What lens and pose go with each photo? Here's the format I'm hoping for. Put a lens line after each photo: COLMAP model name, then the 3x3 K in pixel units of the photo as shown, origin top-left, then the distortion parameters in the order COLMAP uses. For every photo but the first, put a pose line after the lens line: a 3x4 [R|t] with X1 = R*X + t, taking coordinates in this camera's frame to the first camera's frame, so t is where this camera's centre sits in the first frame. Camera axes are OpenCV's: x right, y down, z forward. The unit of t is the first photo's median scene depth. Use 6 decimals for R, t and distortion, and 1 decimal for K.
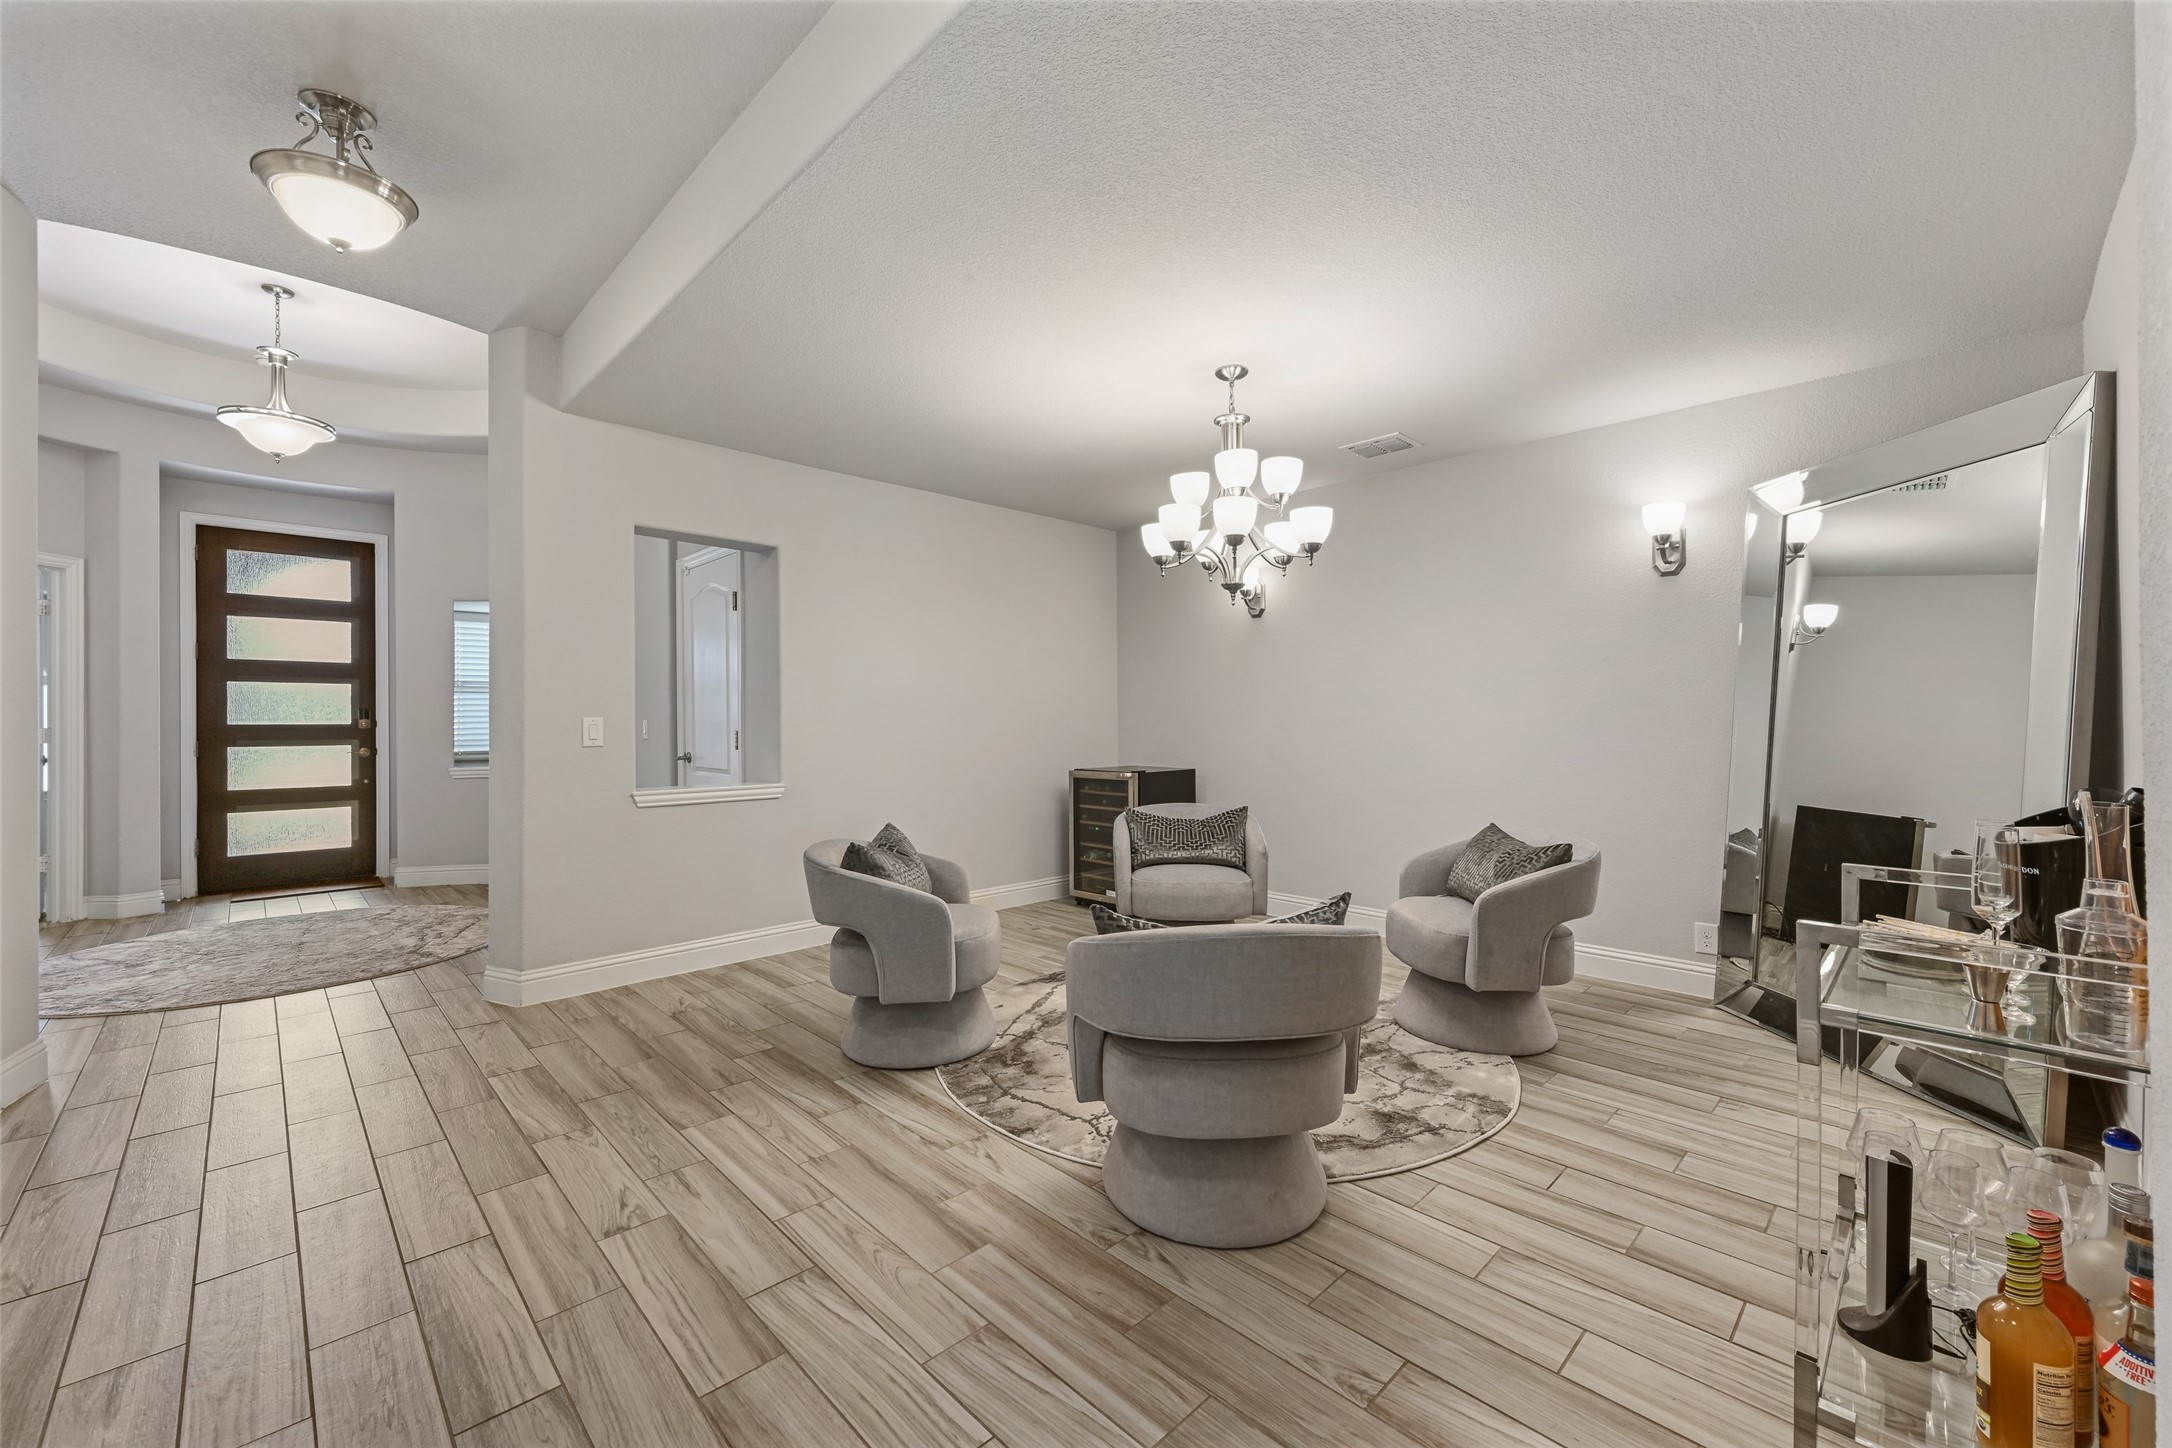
lens RADIAL K [[861.2, 0, 1084.7], [0, 861.2, 722.4], [0, 0, 1]] dist [0.000359, 0.000354]
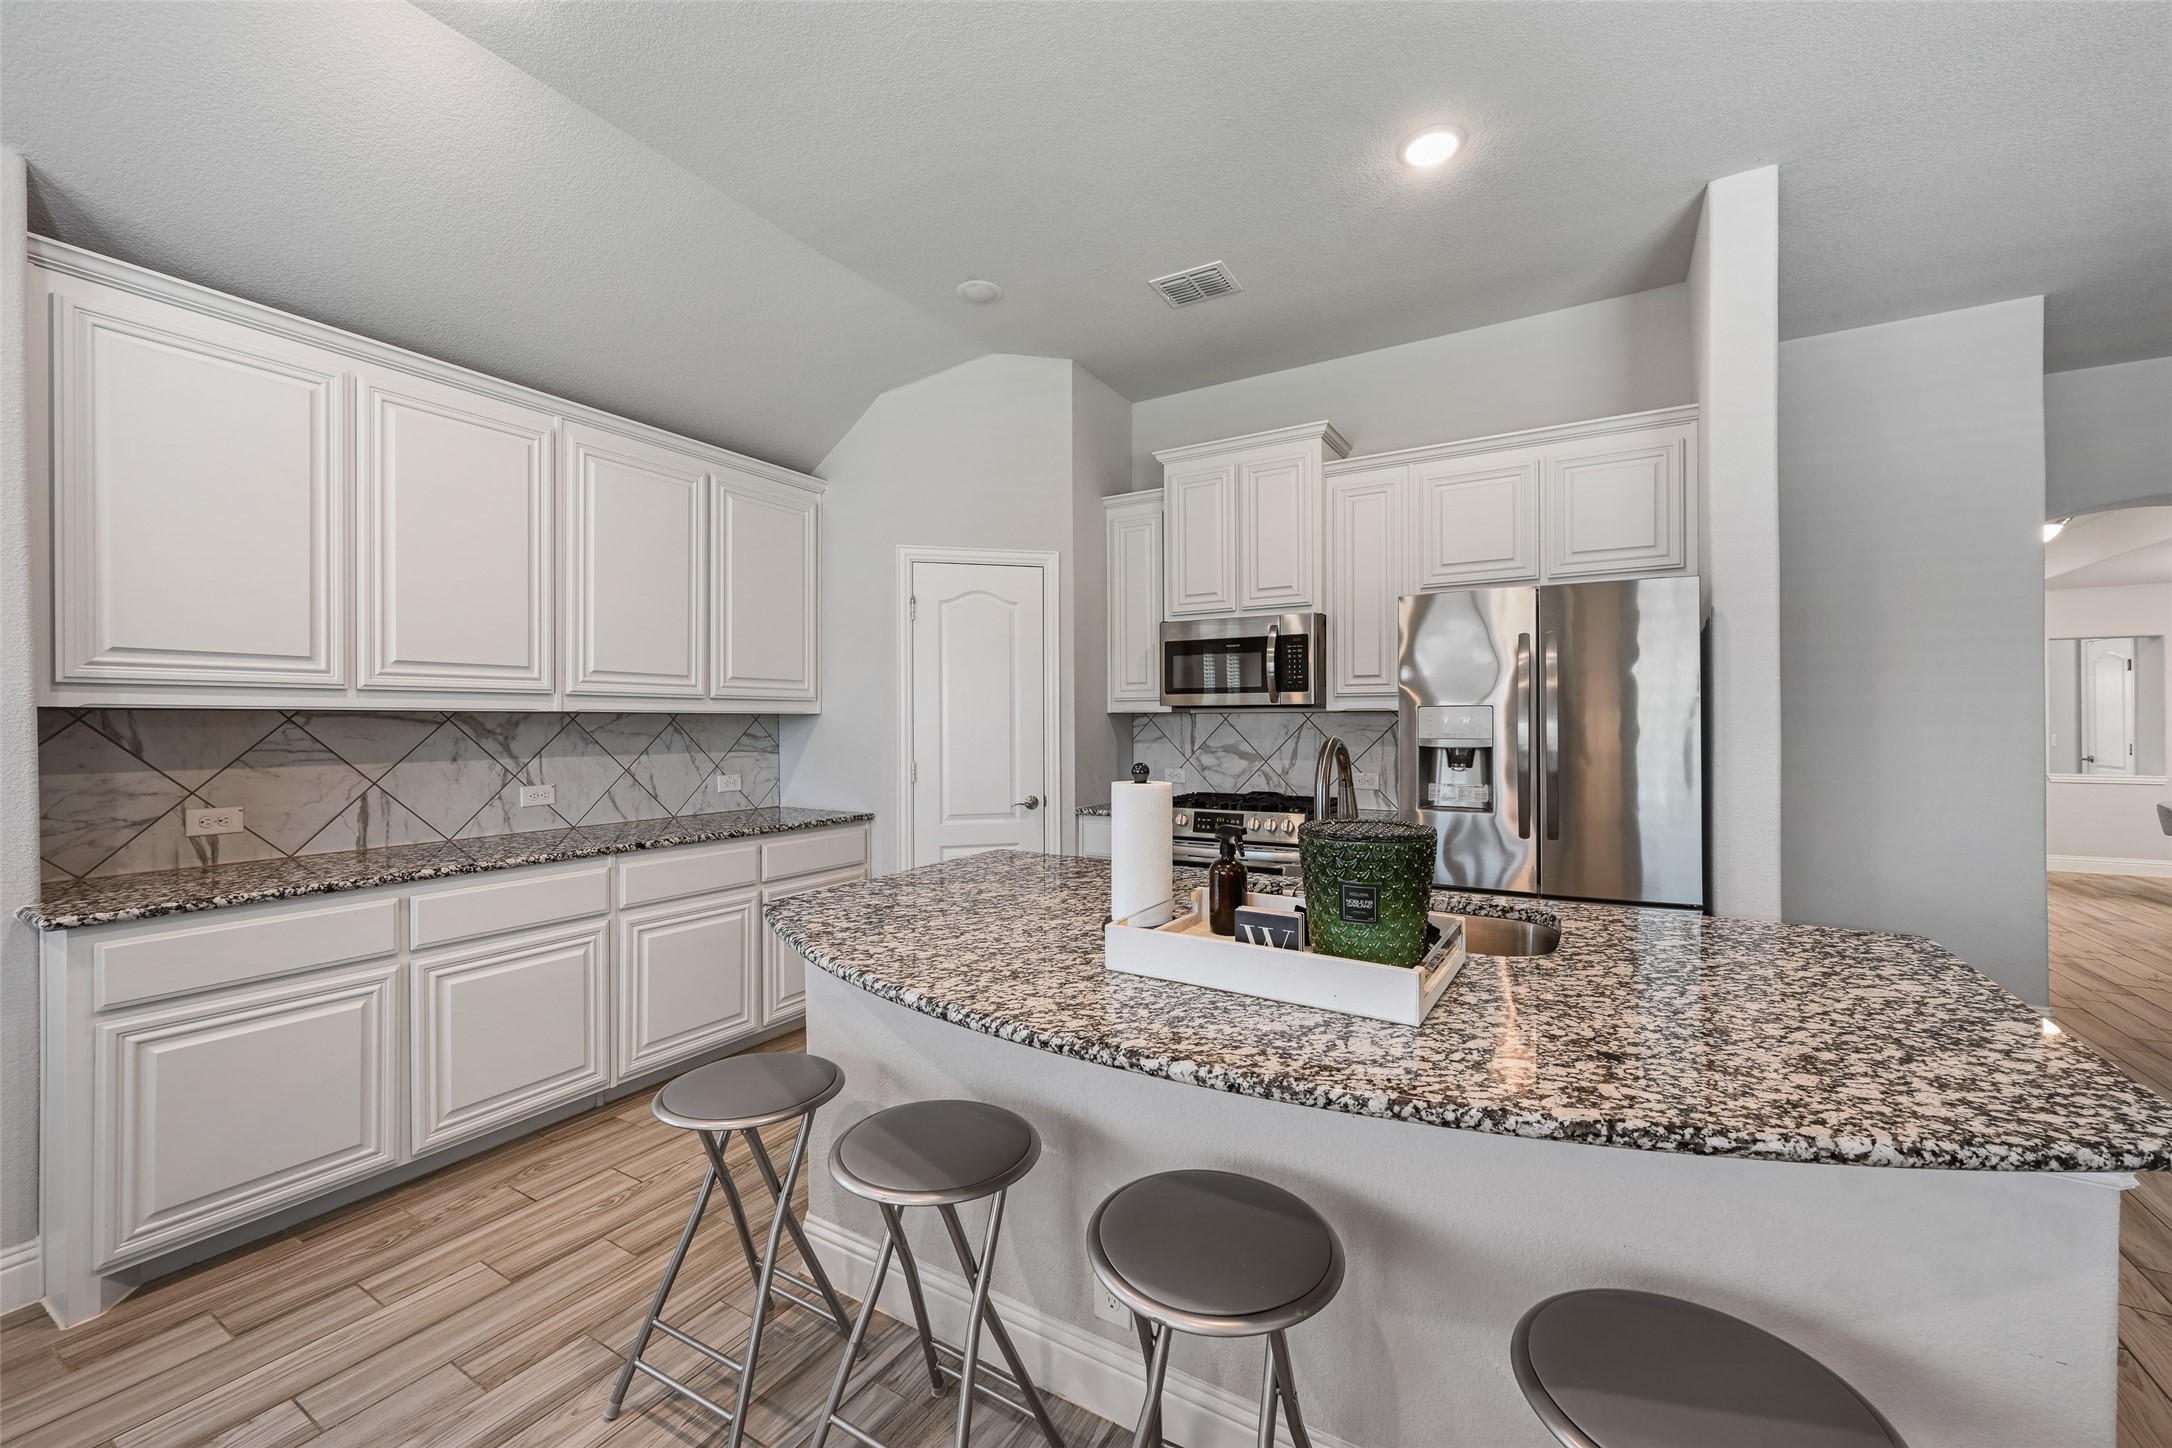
lens RADIAL K [[853.4, 0, 1082.2], [0, 853.4, 721.6], [0, 0, 1]] dist [-0.000120, 0.000490]
pose [[0.253071, 0.002237, -0.967445, 1.519390], [0.000629, 0.999997, 0.002477, -0.087379], [0.967447, -0.001235, 0.253069, -3.078050]]
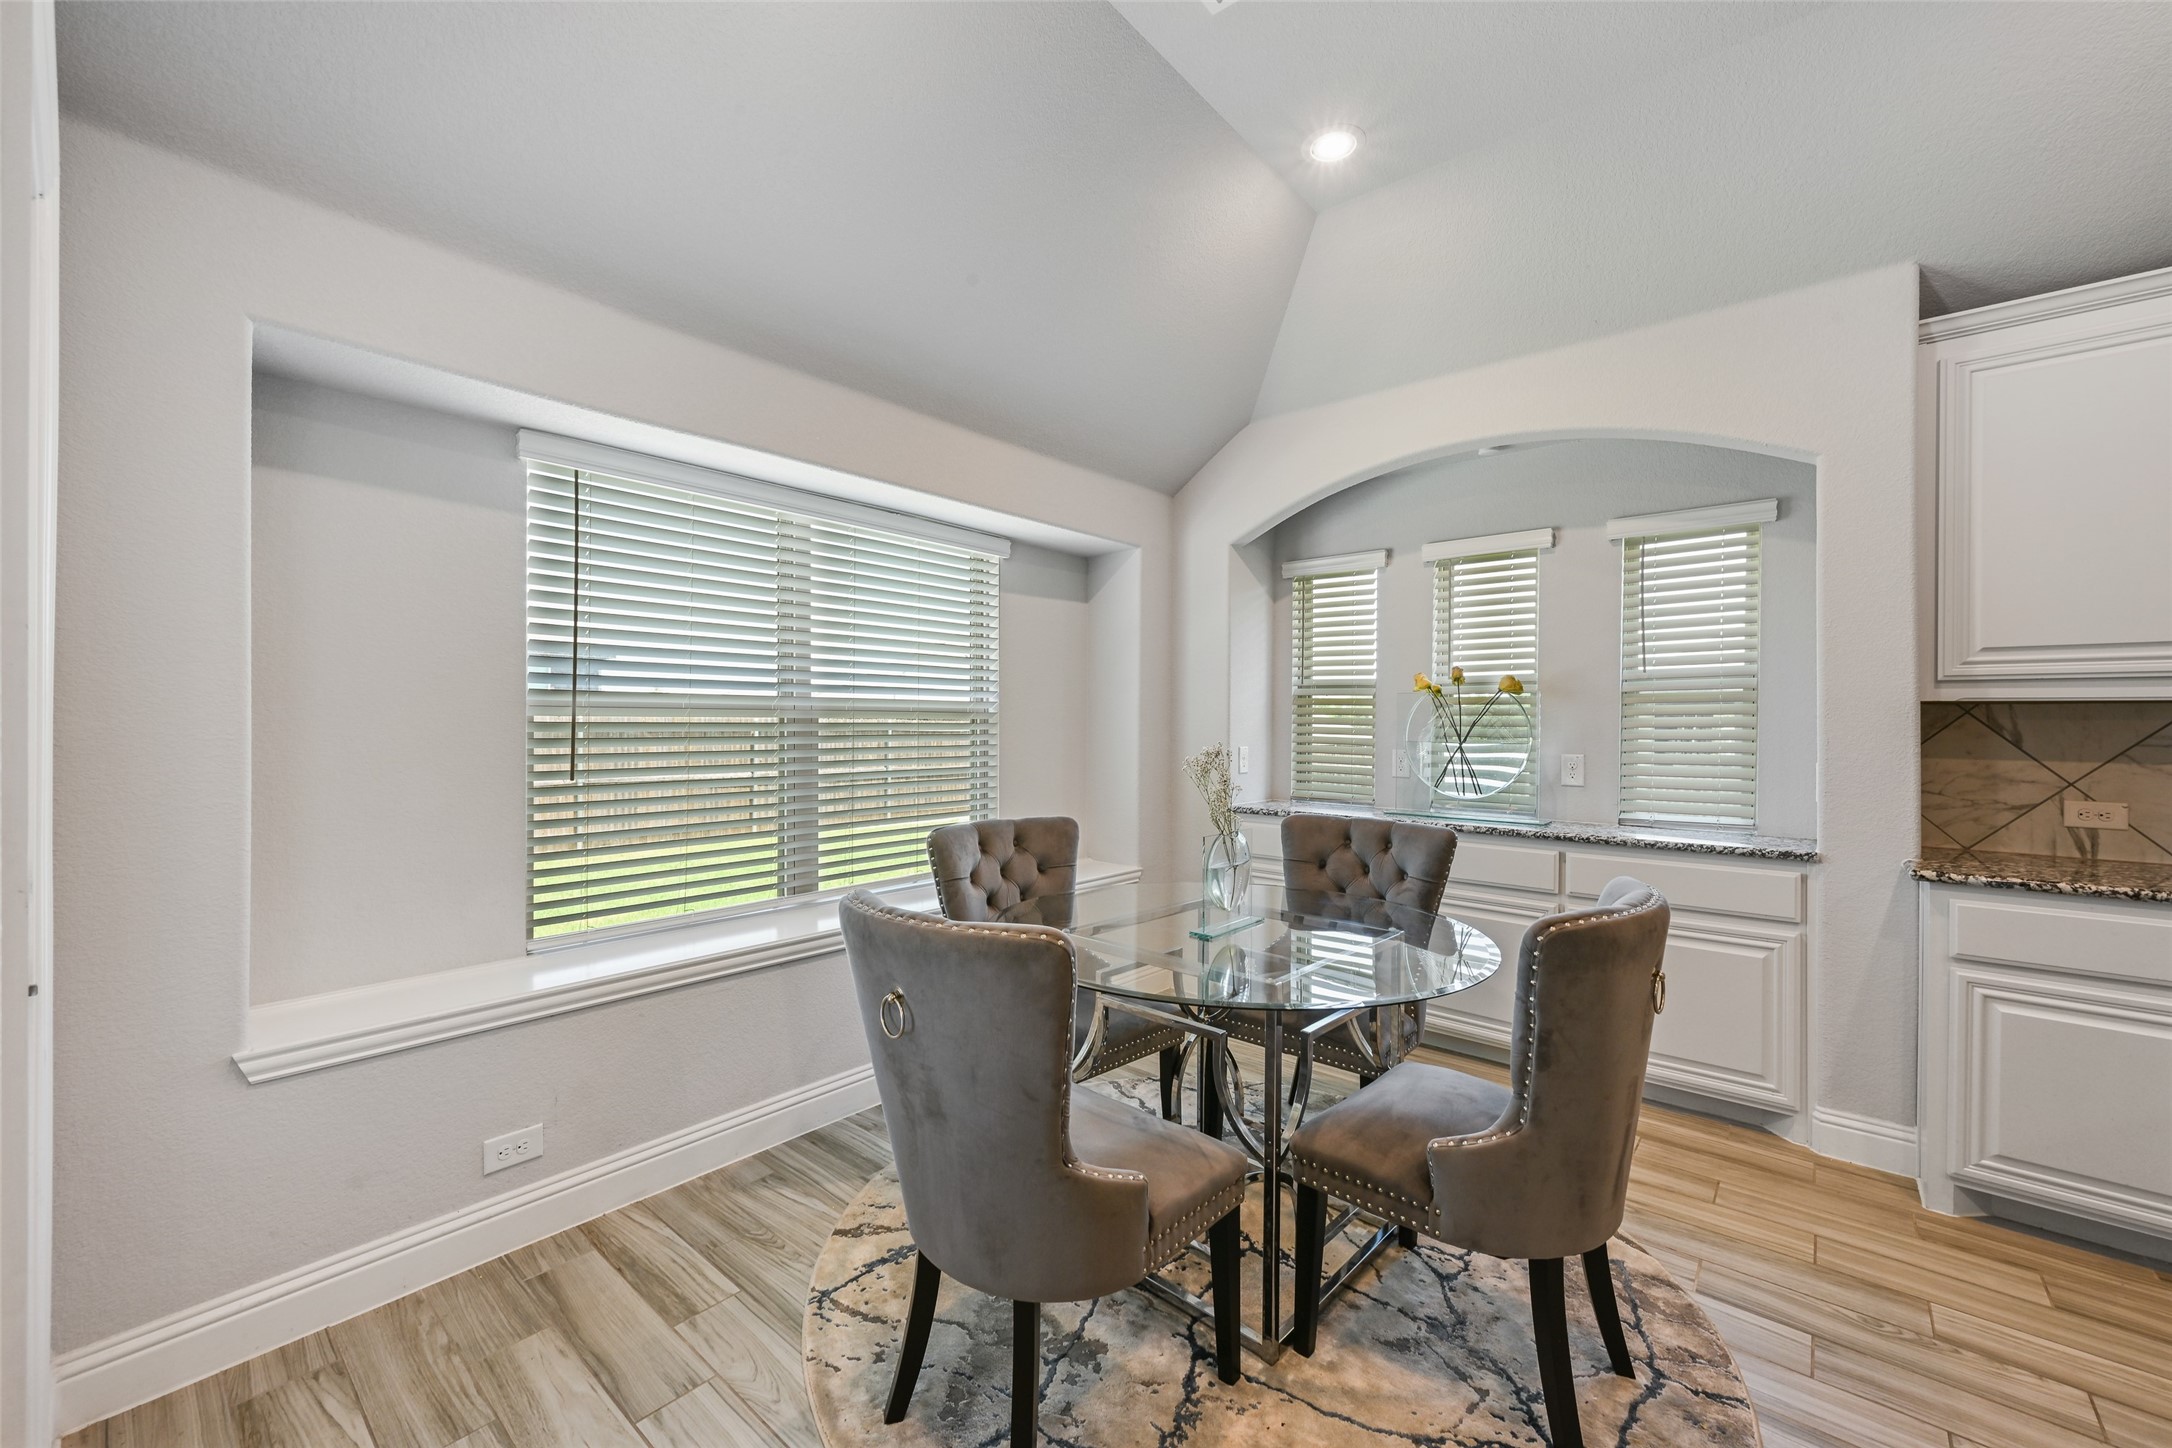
lens RADIAL K [[861.2, 0, 1084.7], [0, 861.2, 722.4], [0, 0, 1]] dist [0.000359, 0.000354]
pose [[-0.996291, -0.004924, -0.085903, 1.559033], [-0.005265, 0.999979, 0.003737, -0.070515], [0.085883, 0.004176, -0.996296, -2.870169]]
